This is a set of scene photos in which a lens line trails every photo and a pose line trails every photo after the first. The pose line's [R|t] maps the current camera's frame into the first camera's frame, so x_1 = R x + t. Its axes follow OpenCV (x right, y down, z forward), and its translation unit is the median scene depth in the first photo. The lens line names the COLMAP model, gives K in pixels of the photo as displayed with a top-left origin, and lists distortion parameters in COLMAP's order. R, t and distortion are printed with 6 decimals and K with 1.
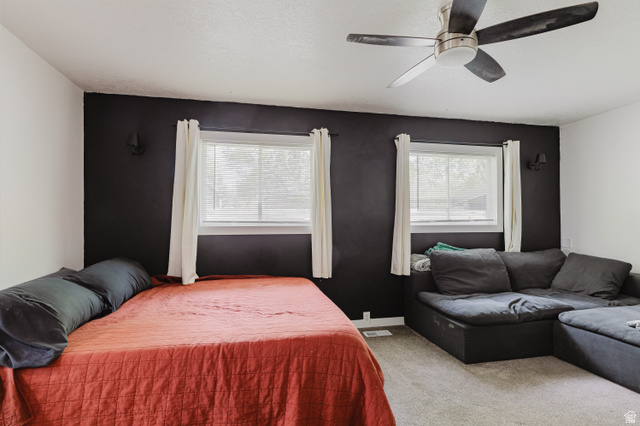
lens RADIAL K [[309.4, 0, 323.2], [0, 309.4, 221.2], [0, 0, 1]] dist [-0.000623, -0.000030]
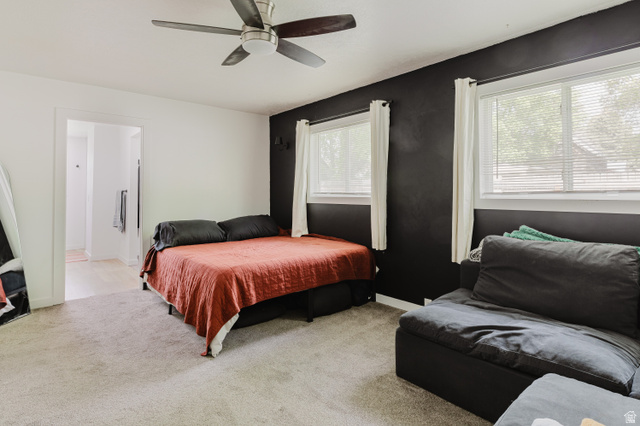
lens RADIAL K [[331.1, 0, 341.7], [0, 331.1, 191.9], [0, 0, 1]] dist [0.000487, -0.000181]
pose [[0.520913, -0.000883, -0.853609, 0.847783], [-0.000578, 0.999999, -0.001388, -0.001476], [0.853609, 0.001216, 0.520912, 0.339204]]
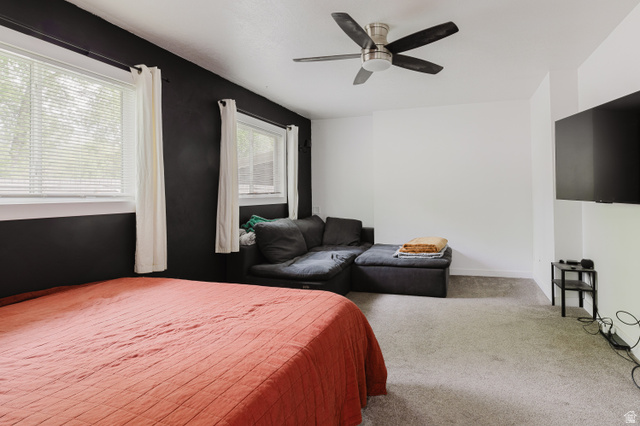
lens RADIAL K [[331.1, 0, 341.7], [0, 331.1, 191.9], [0, 0, 1]] dist [0.000487, -0.000181]
pose [[0.528741, 0.001238, 0.848782, -0.424747], [0.008468, 0.999941, -0.006734, 0.003830], [-0.848741, 0.010748, 0.528700, 0.207337]]
